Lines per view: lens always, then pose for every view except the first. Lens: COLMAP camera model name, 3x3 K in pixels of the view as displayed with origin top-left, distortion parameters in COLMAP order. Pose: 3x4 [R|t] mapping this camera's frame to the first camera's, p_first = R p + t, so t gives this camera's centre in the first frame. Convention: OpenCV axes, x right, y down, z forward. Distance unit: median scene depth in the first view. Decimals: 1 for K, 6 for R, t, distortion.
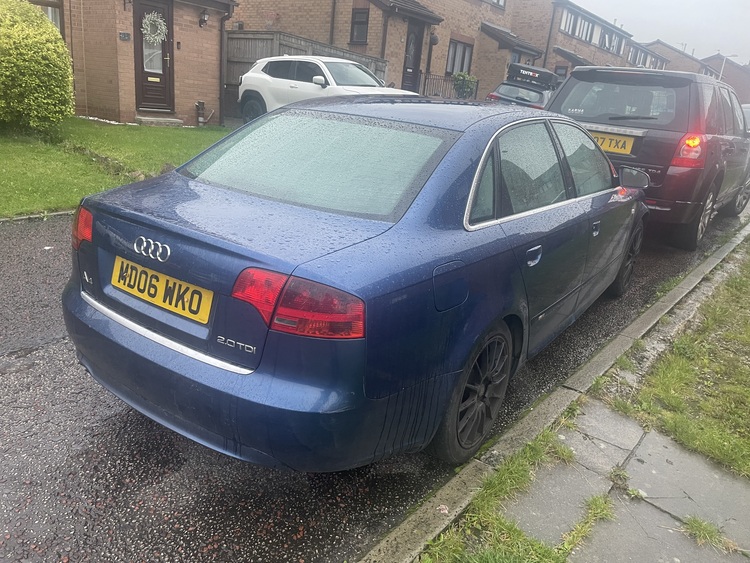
lens RADIAL K [[581.6, 0, 375.0], [0, 581.6, 281.5], [0, 0, 1]] dist [0.075195, -0.096517]
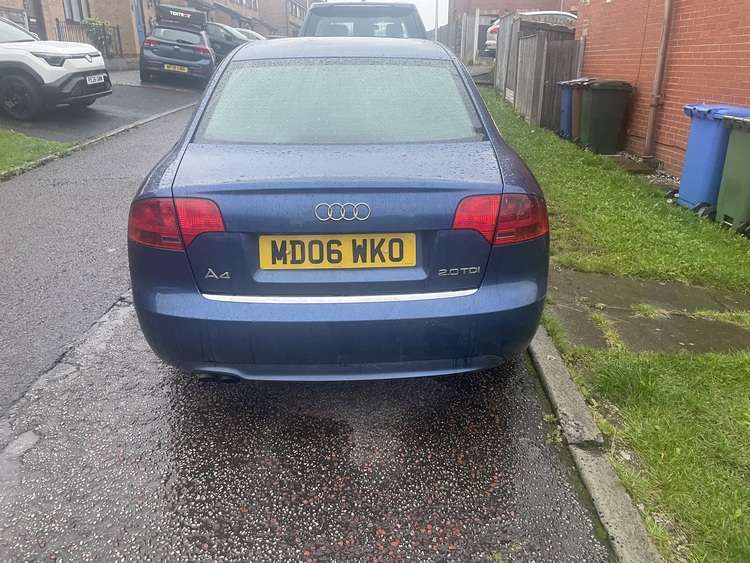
lens RADIAL K [[581.6, 0, 375.0], [0, 581.6, 281.5], [0, 0, 1]] dist [0.075195, -0.096517]
pose [[0.786742, -0.310480, 0.533516, -0.747212], [0.263119, 0.950523, 0.165152, -0.075596], [-0.558395, 0.010446, 0.829510, 0.141777]]
